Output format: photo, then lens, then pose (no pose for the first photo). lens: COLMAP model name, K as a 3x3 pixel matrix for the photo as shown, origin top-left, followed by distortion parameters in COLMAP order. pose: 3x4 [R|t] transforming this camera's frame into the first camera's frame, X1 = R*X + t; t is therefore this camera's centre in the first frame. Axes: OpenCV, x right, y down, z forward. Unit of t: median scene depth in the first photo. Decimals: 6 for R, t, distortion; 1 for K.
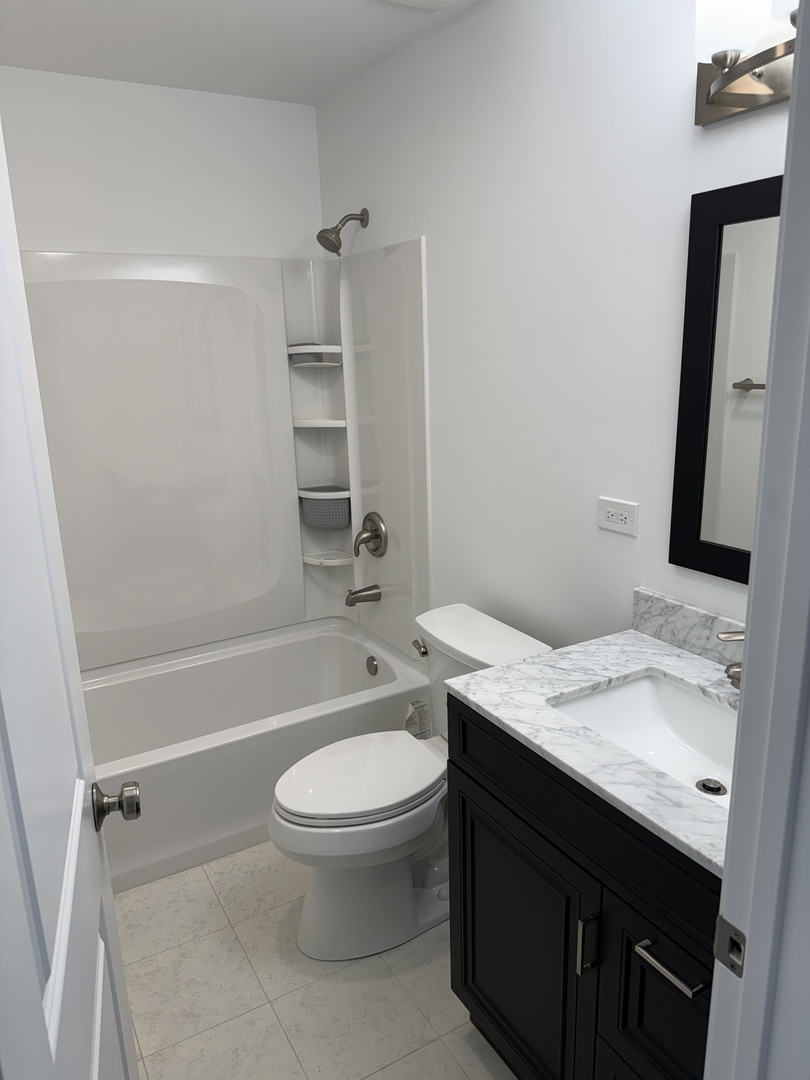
lens RADIAL K [[763.9, 0, 414.2], [0, 763.9, 548.7], [0, 0, 1]] dist [0.174420, -0.132371]
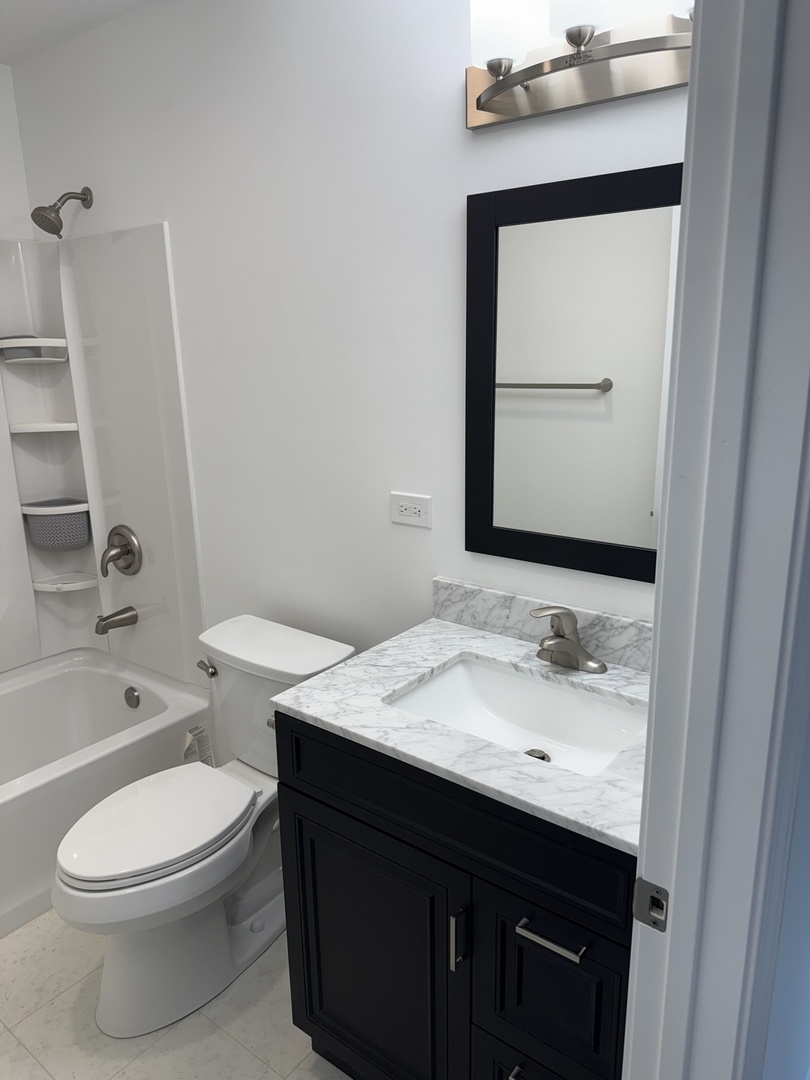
lens RADIAL K [[760.1, 0, 405.0], [0, 760.1, 540.0], [0, 0, 1]] dist [0.181497, -0.216769]
pose [[0.931538, -0.082028, 0.354271, -0.101947], [0.087778, 0.996140, -0.000163, -0.002519], [-0.352891, 0.031250, 0.935143, 0.061571]]
